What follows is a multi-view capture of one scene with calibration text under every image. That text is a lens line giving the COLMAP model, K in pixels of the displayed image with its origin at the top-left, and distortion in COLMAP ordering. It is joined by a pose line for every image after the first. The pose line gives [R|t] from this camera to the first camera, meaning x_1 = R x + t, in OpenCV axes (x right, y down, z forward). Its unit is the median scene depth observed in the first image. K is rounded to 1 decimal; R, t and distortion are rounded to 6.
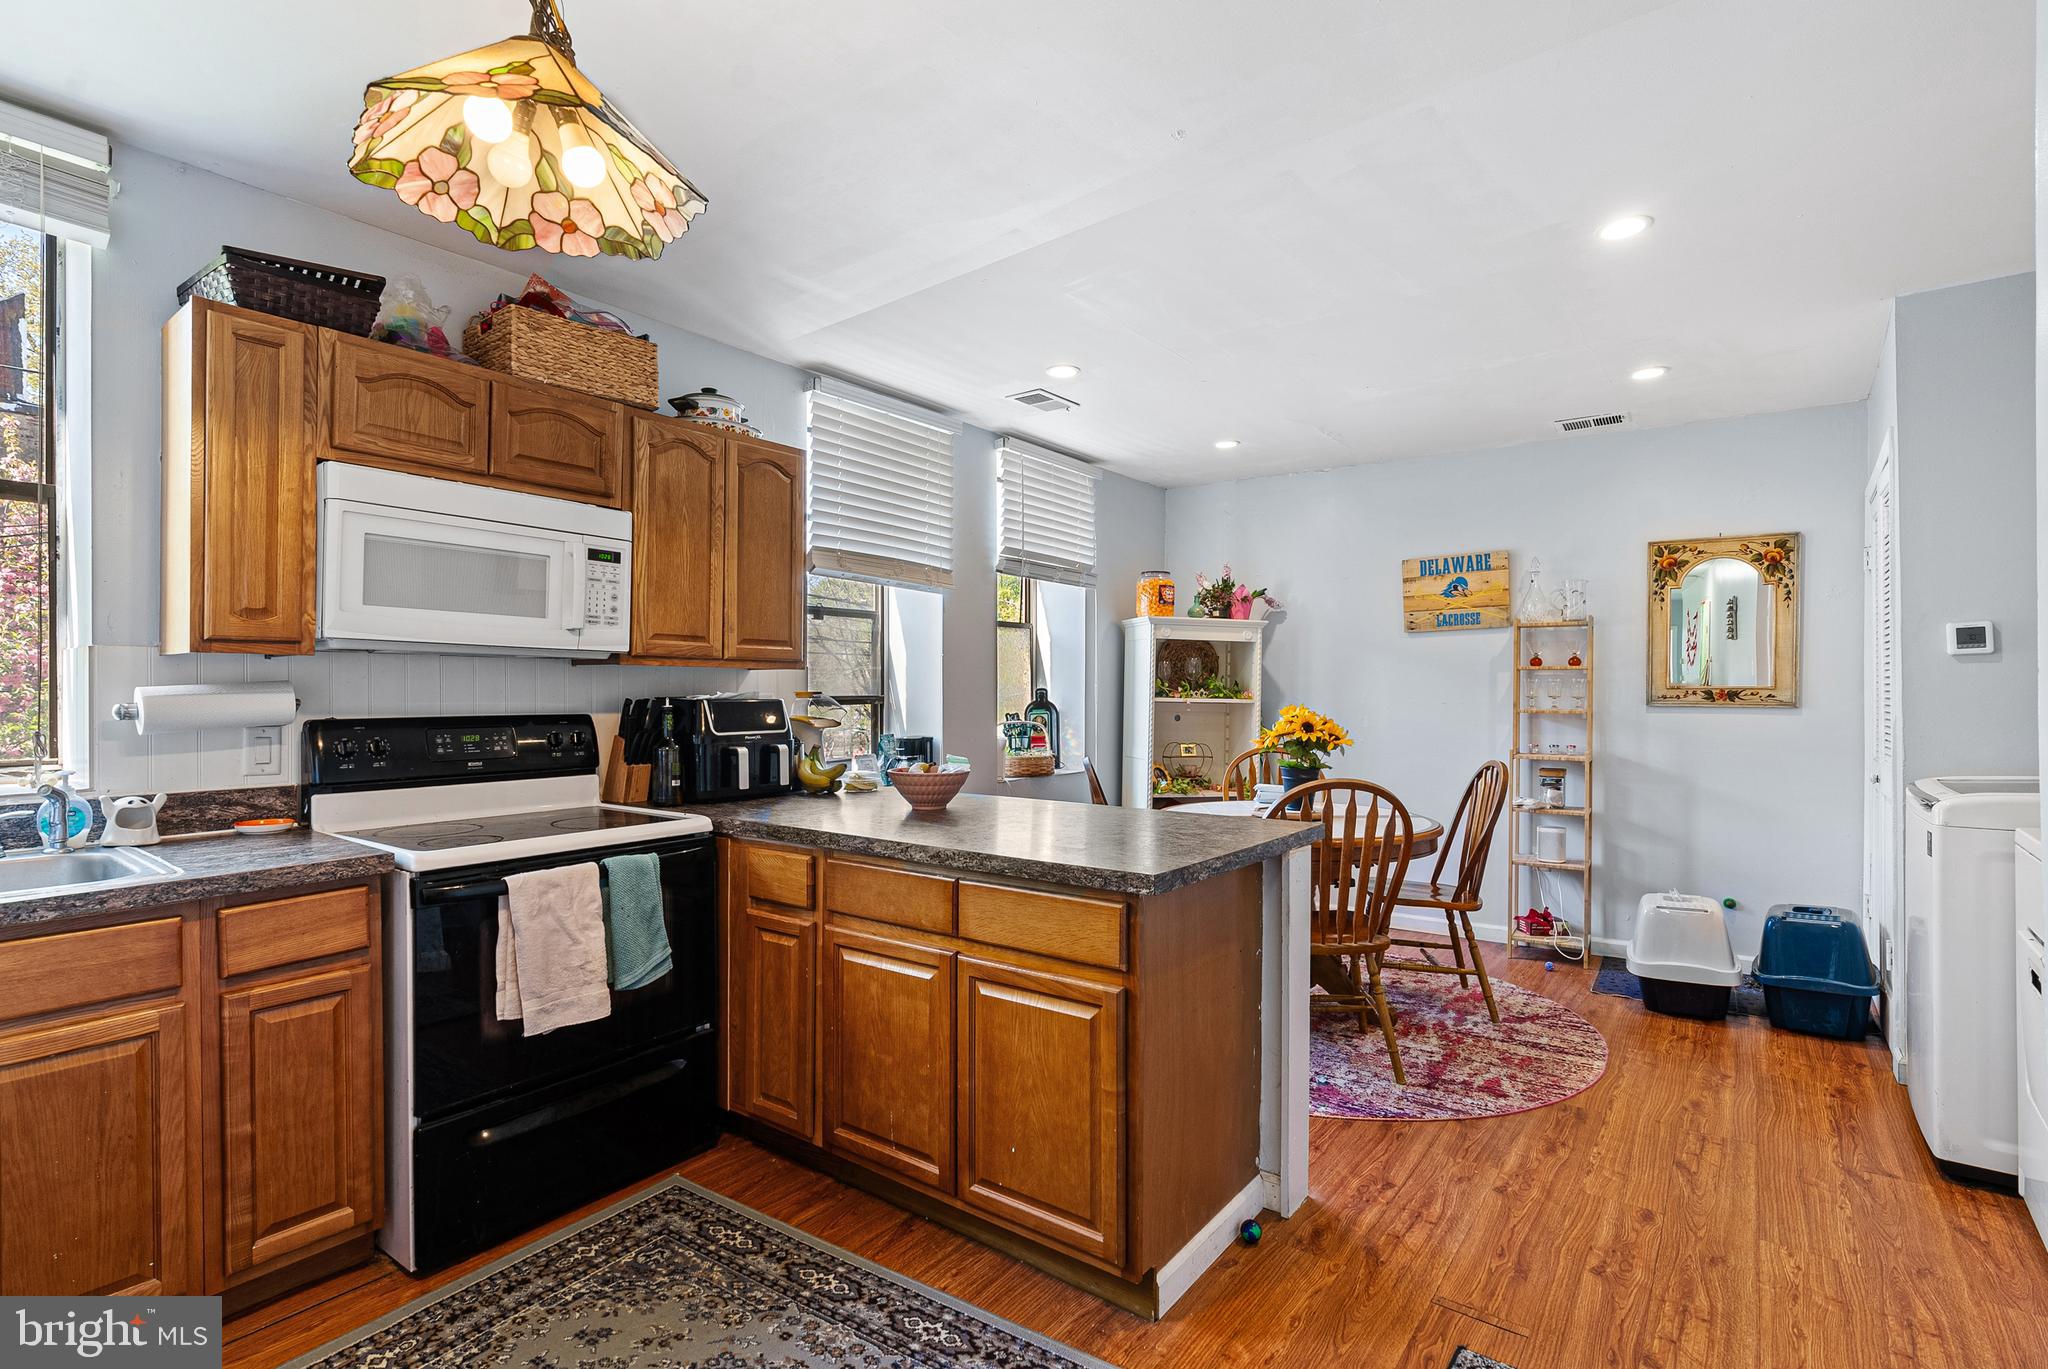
lens RADIAL K [[950.6, 0, 1017.7], [0, 950.6, 693.2], [0, 0, 1]] dist [-0.004459, 0.000862]
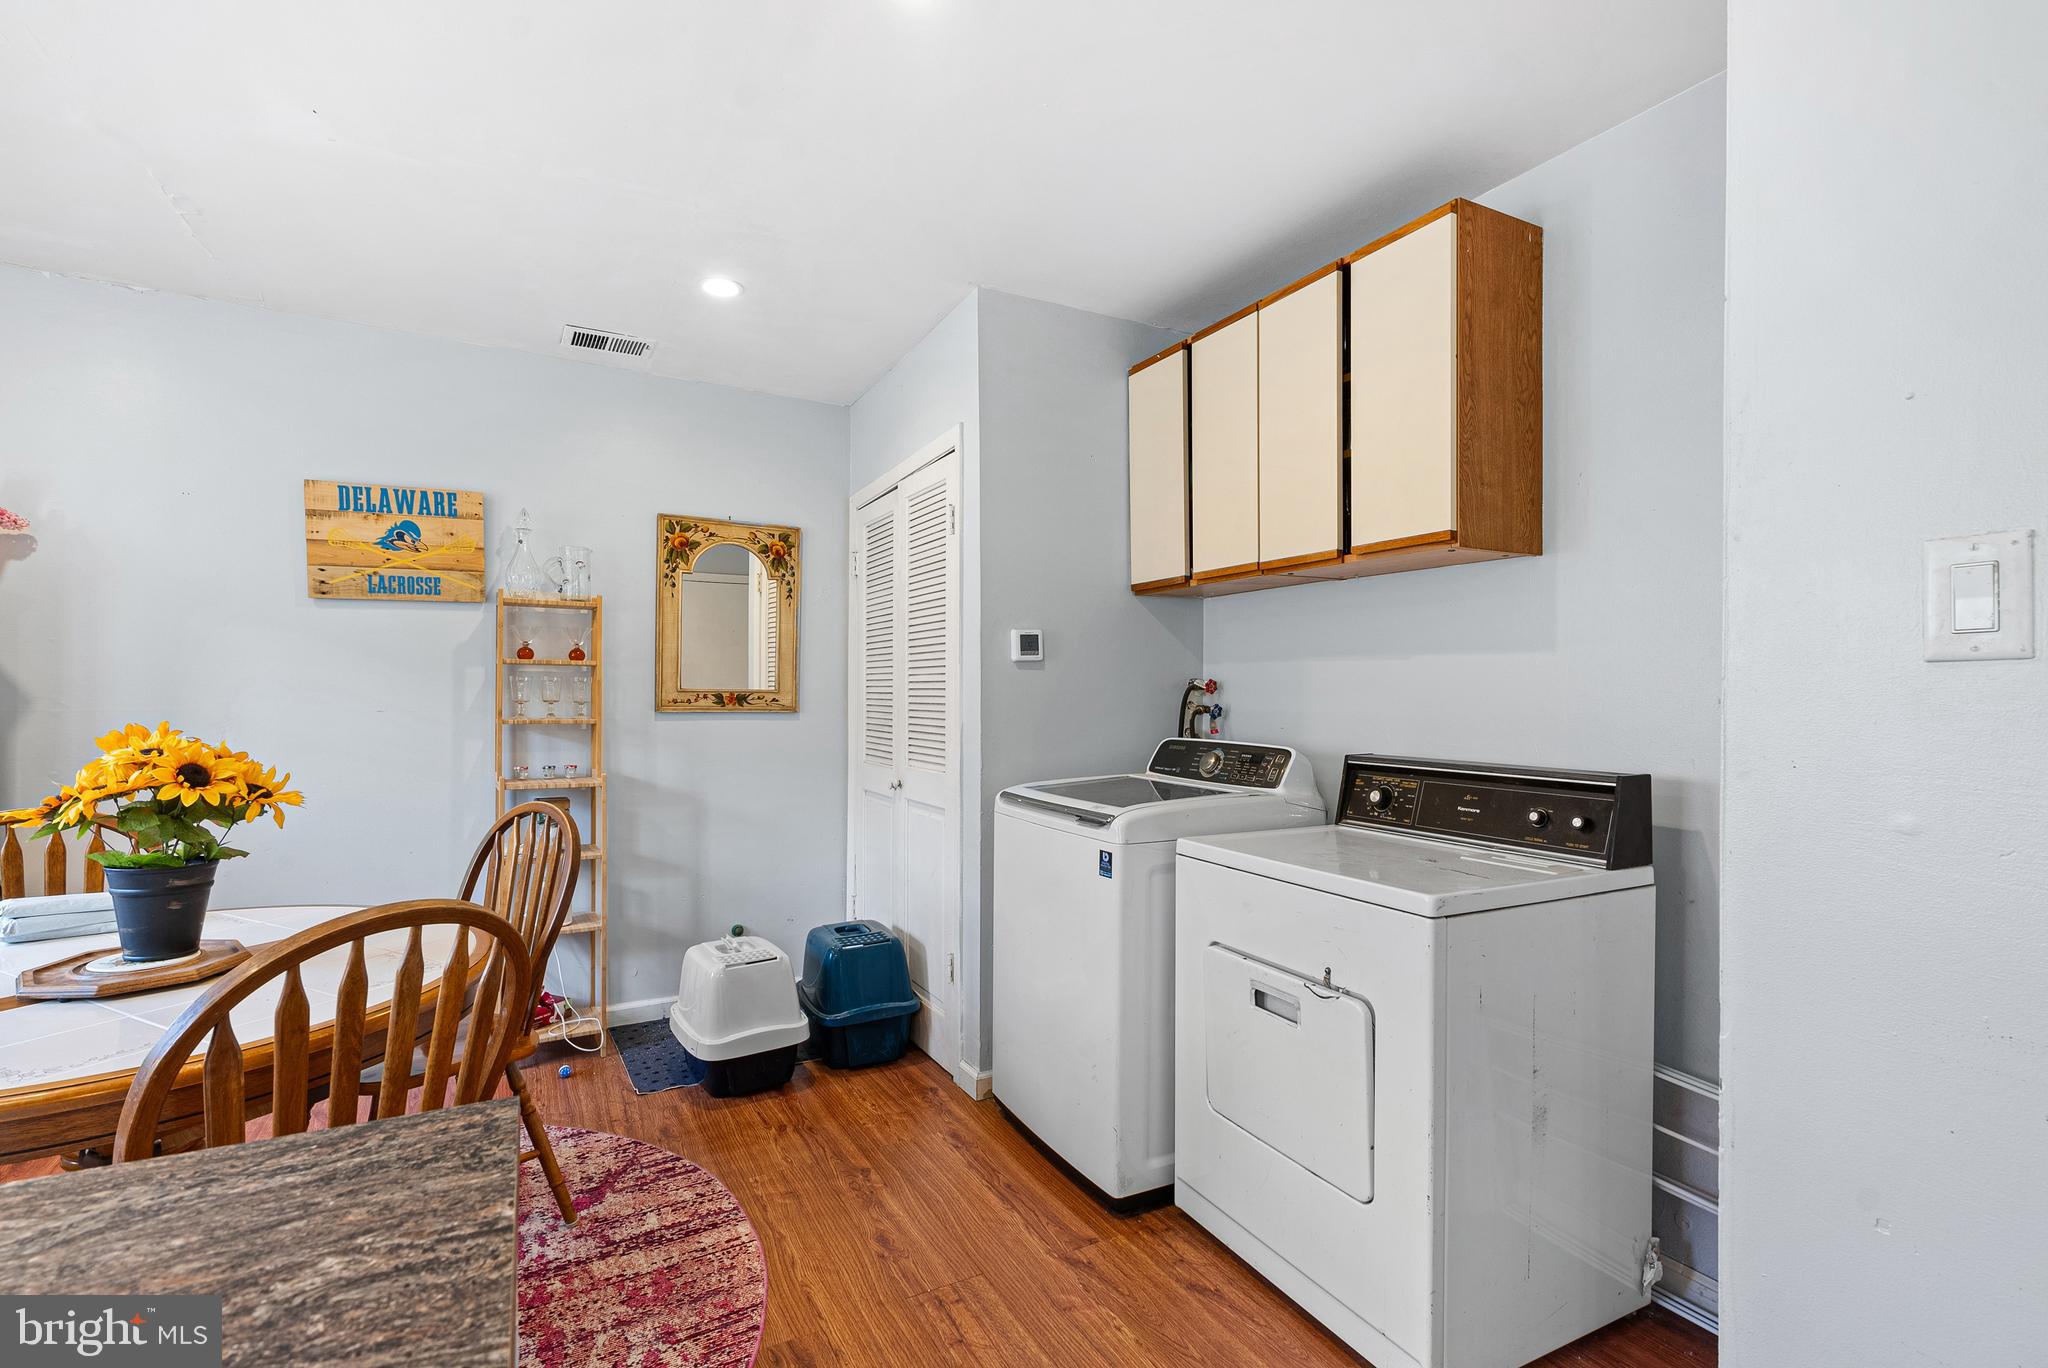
lens RADIAL K [[938.5, 0, 1020.4], [0, 938.5, 708.6], [0, 0, 1]] dist [-0.008316, -0.000043]
pose [[0.412806, -0.012254, 0.910736, 0.068522], [-0.003699, 0.999879, 0.015129, -0.004265], [-0.910811, -0.009614, 0.412711, 0.497341]]
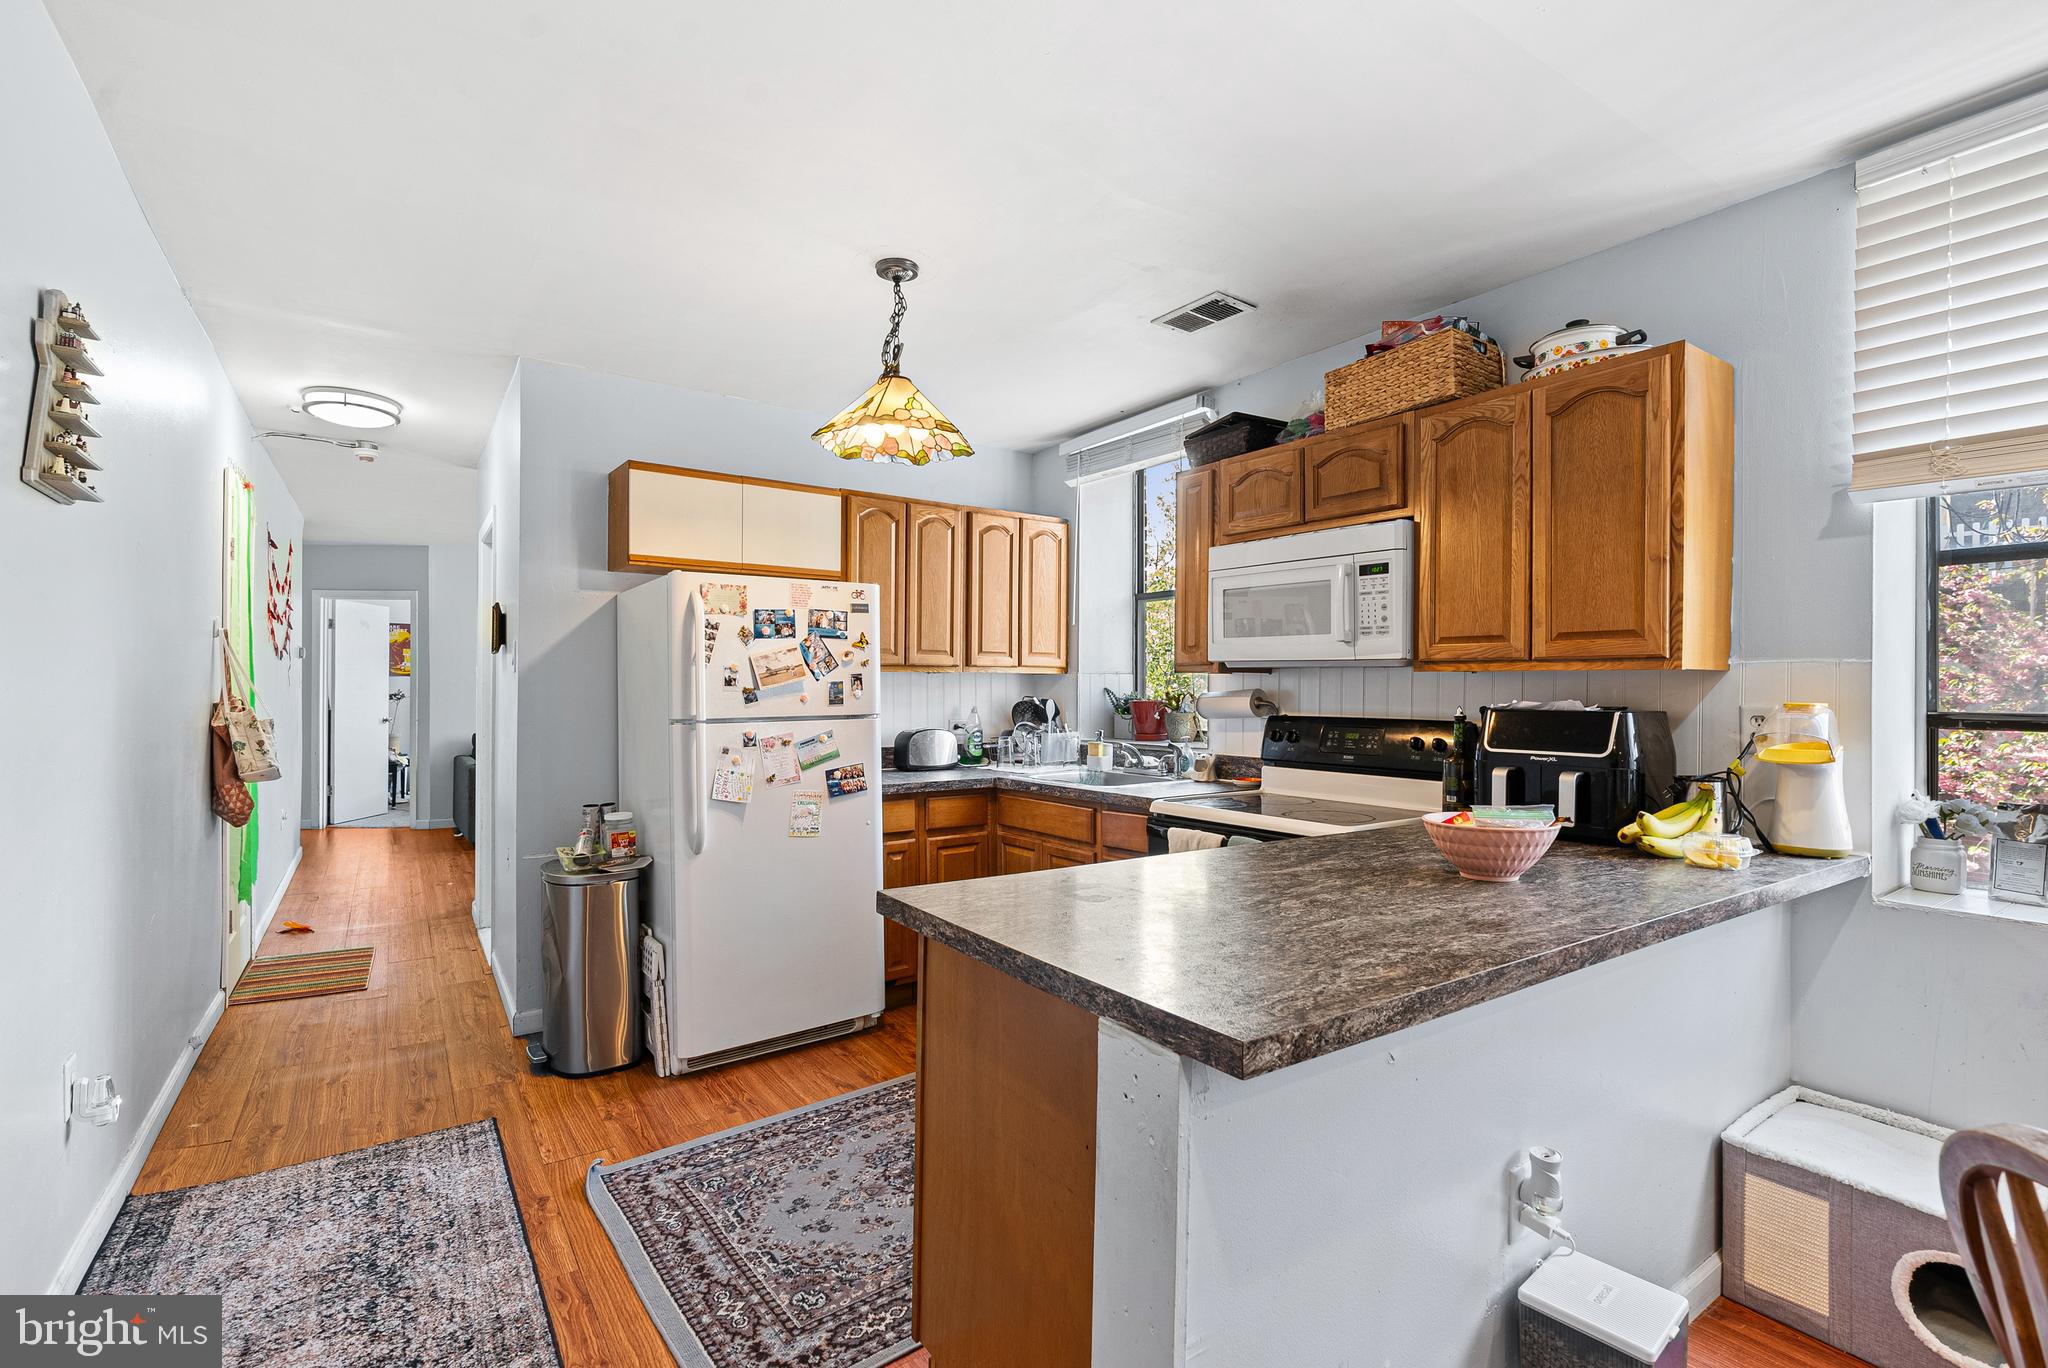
lens RADIAL K [[930.4, 0, 1024.0], [0, 930.4, 684.0], [0, 0, 1]] dist [-0.002706, -0.000280]
pose [[-0.293803, -0.007431, -0.955837, 0.518019], [-0.009550, 0.999943, -0.004838, -0.006632], [0.955818, 0.007707, -0.293857, 0.729811]]
